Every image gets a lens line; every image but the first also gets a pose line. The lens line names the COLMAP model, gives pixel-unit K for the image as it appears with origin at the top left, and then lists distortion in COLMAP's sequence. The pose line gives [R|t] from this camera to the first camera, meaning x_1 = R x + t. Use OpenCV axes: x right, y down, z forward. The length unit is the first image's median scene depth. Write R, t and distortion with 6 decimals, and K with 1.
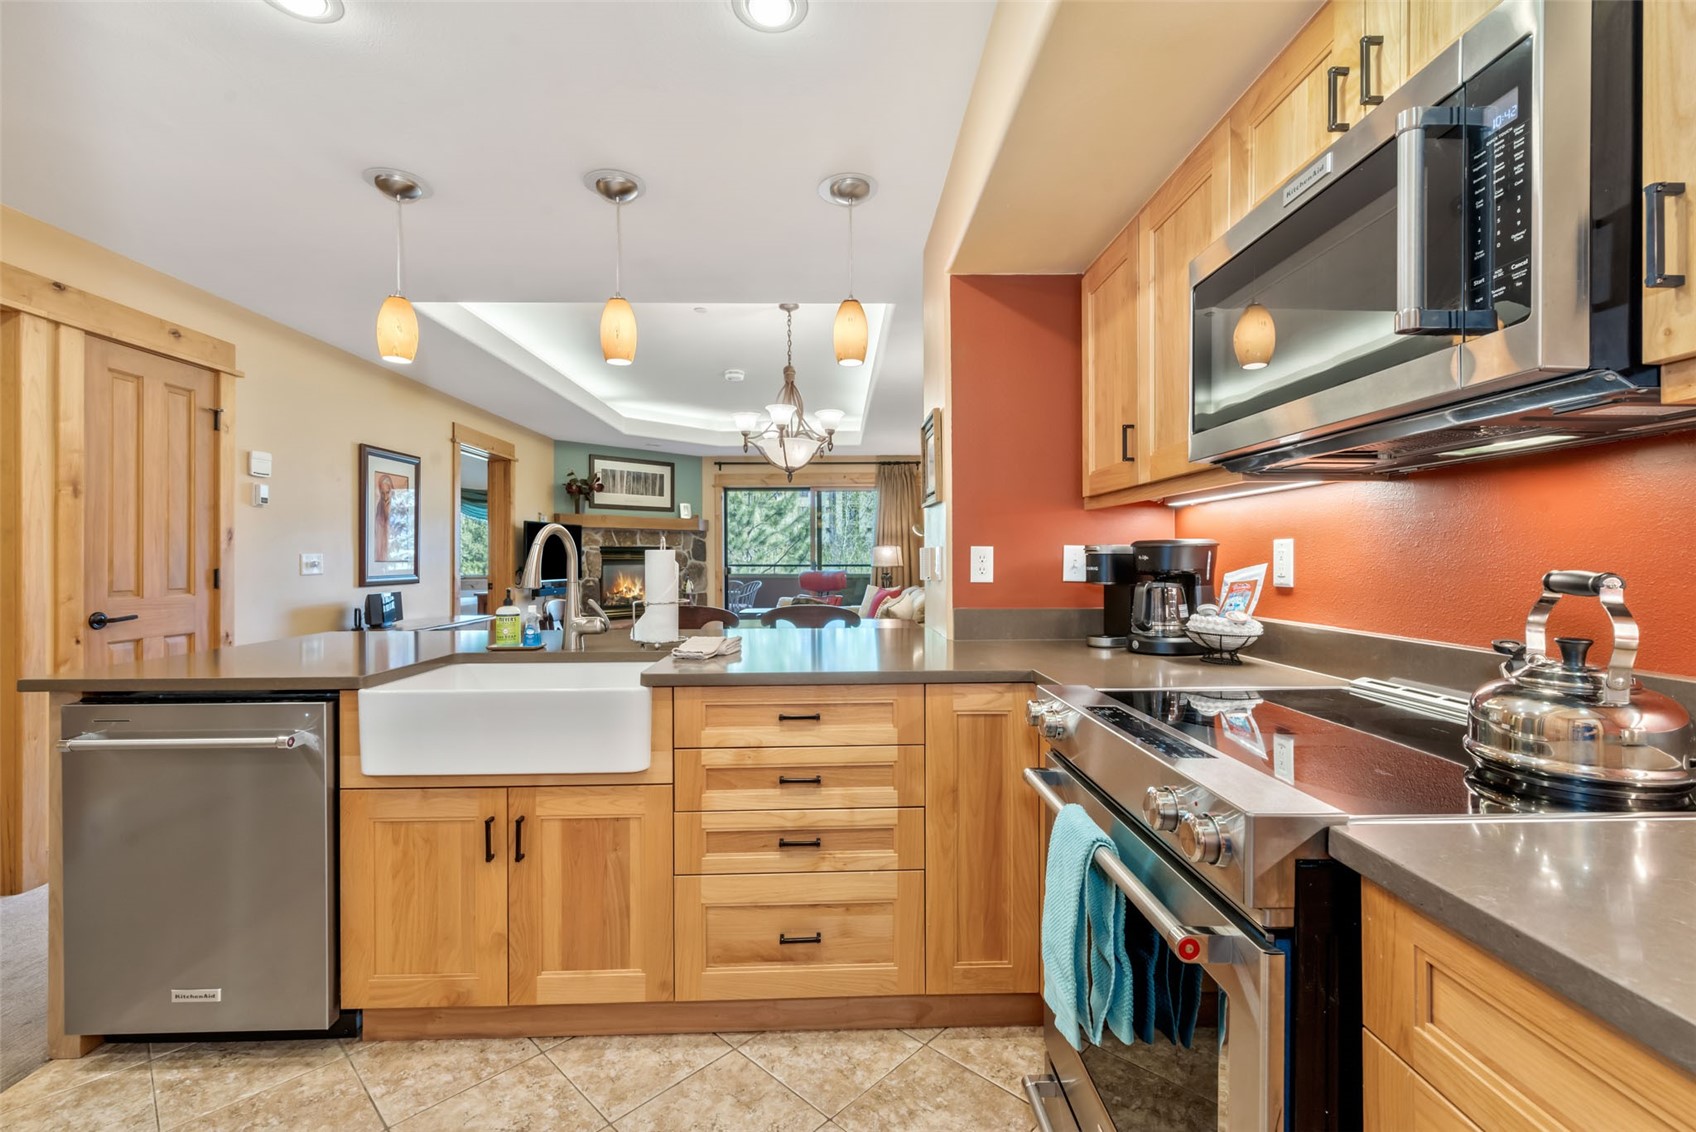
lens RADIAL K [[733.7, 0, 847.1], [0, 733.7, 559.5], [0, 0, 1]] dist [0.000633, 0.000195]
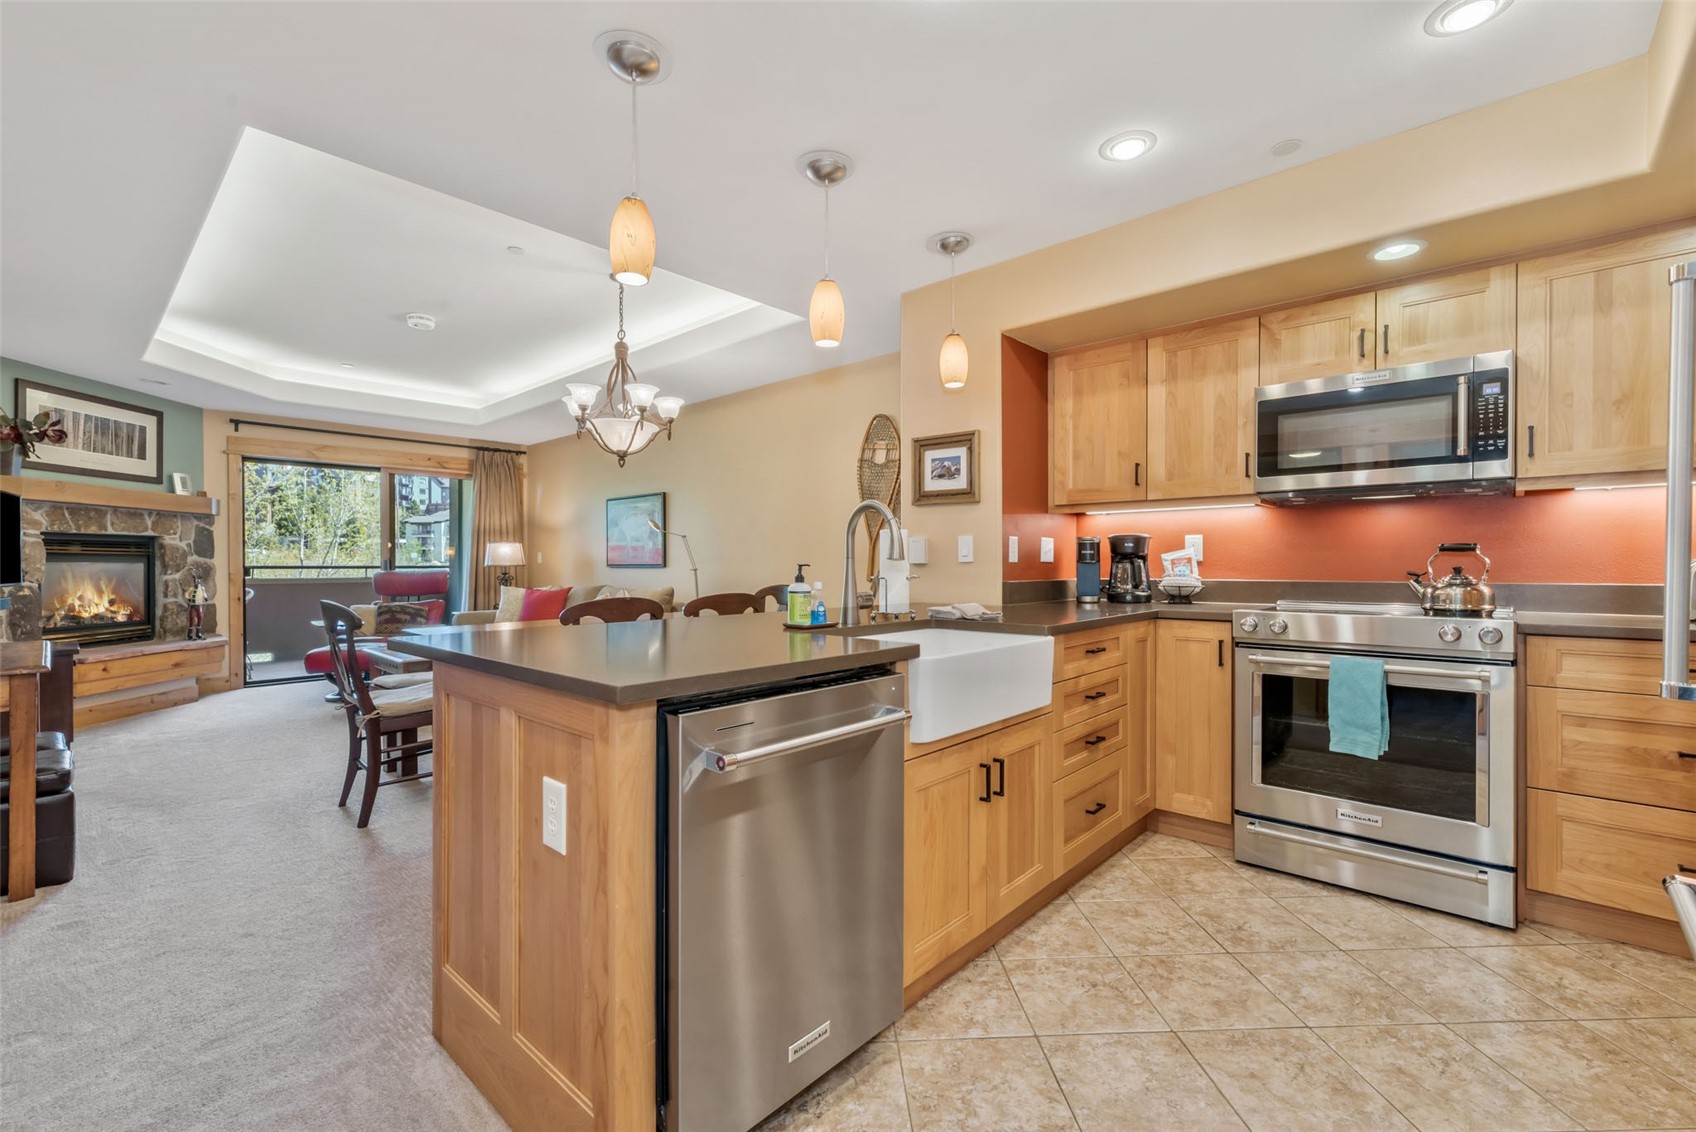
lens RADIAL K [[732.4, 0, 846.0], [0, 732.4, 570.9], [0, 0, 1]] dist [0.001928, 0.000139]
pose [[0.687301, -0.003844, 0.726363, -1.125482], [0.000572, 0.999989, 0.004751, 0.044400], [-0.726373, -0.002850, 0.687295, 0.309010]]
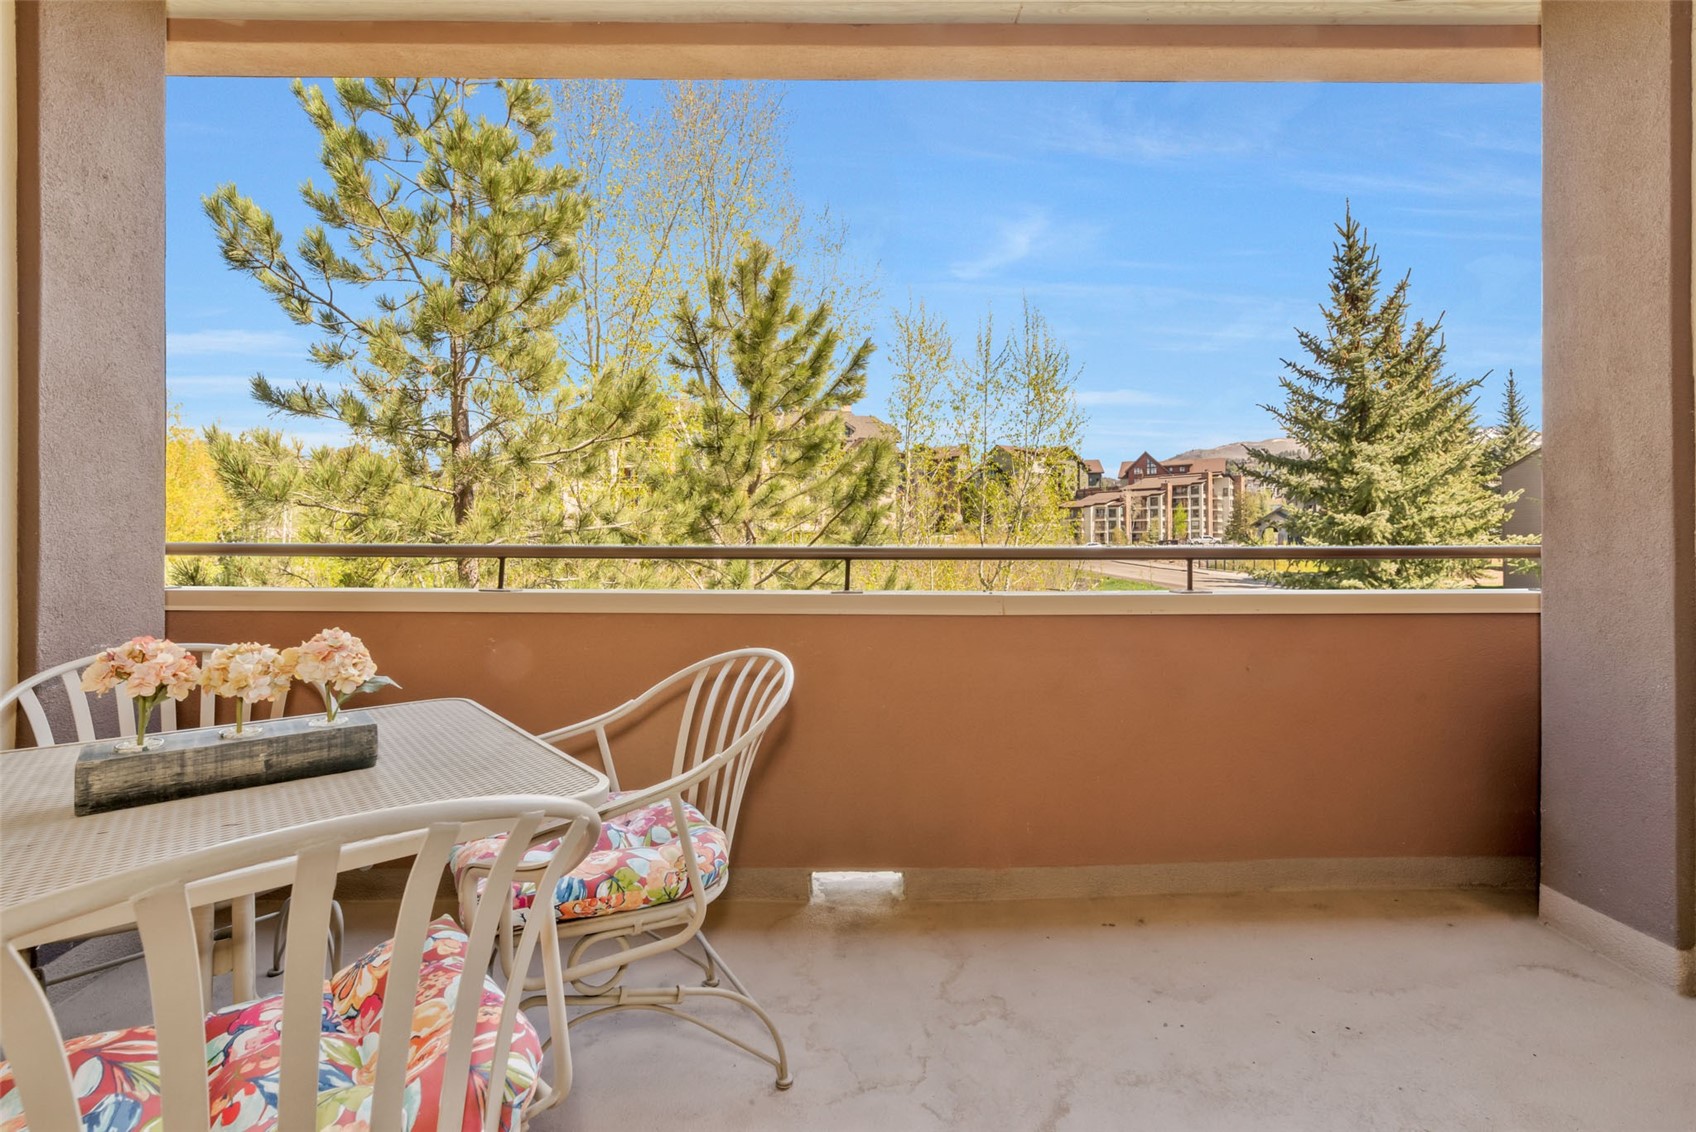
lens RADIAL K [[717.2, 0, 848.0], [0, 717.2, 566.0], [0, 0, 1]] dist [0.003816, 0.000490]
pose [[0.999972, 0.002382, -0.007099, -0.494553], [-0.002251, 0.999827, 0.018460, 0.044516], [0.007142, -0.018443, 0.999804, 3.992896]]
